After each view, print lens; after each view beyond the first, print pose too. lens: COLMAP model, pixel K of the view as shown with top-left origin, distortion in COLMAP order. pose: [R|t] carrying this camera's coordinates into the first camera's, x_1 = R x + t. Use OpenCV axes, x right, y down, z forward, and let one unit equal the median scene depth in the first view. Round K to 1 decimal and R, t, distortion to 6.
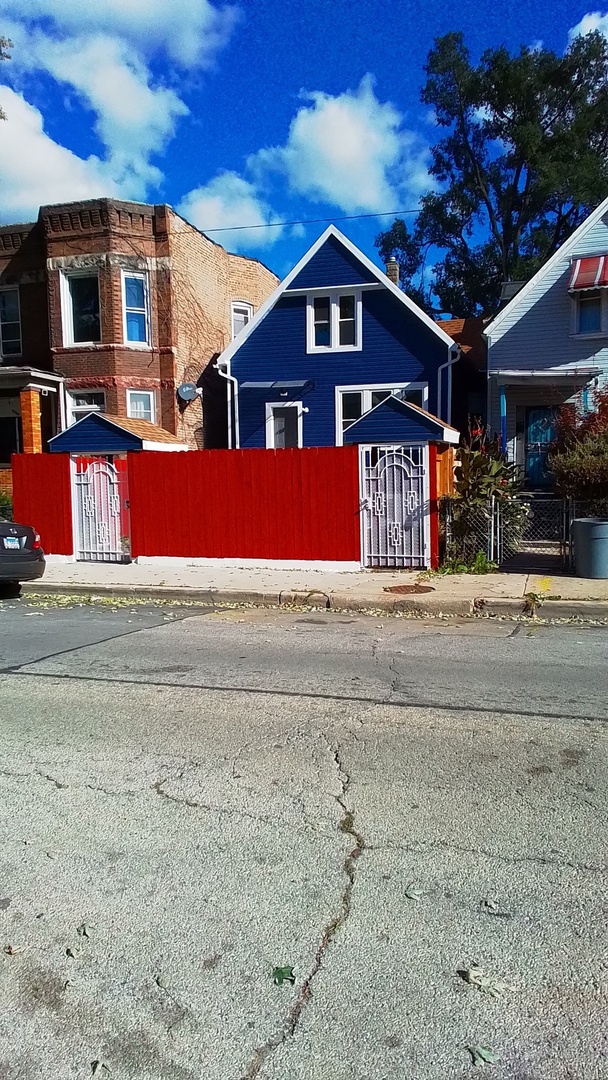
lens RADIAL K [[712.5, 0, 310.0], [0, 712.5, 534.0], [0, 0, 1]] dist [0.022726, 0.000418]
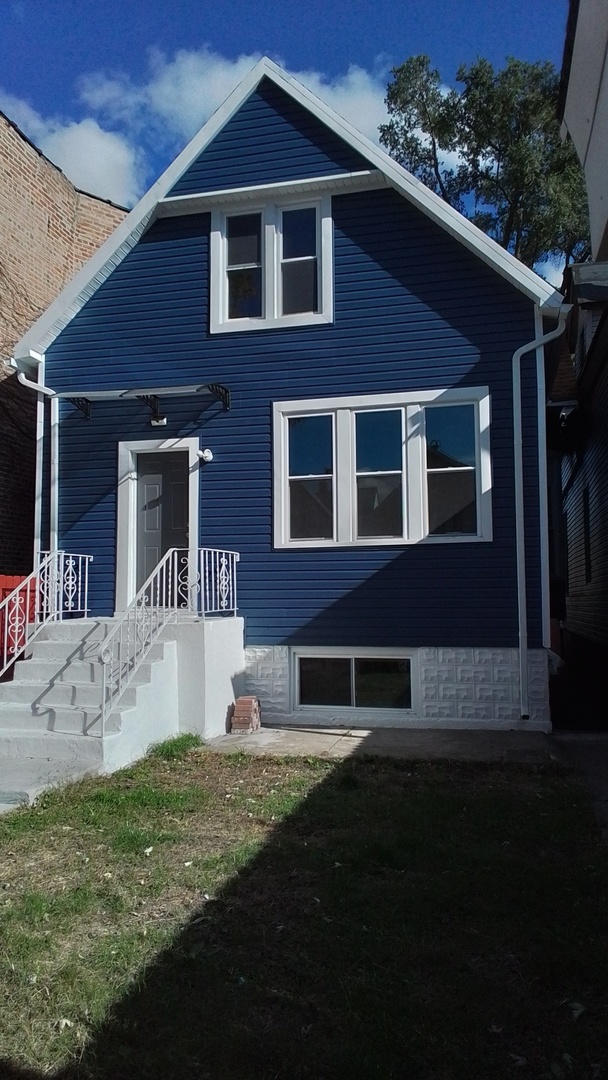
lens RADIAL K [[712.5, 0, 305.3], [0, 712.5, 535.8], [0, 0, 1]] dist [0.022726, 0.000418]
pose [[0.996781, 0.008493, 0.079720, 0.020633], [0.005402, 0.984998, -0.172479, -0.048310], [-0.079989, 0.172355, 0.981782, 0.575799]]
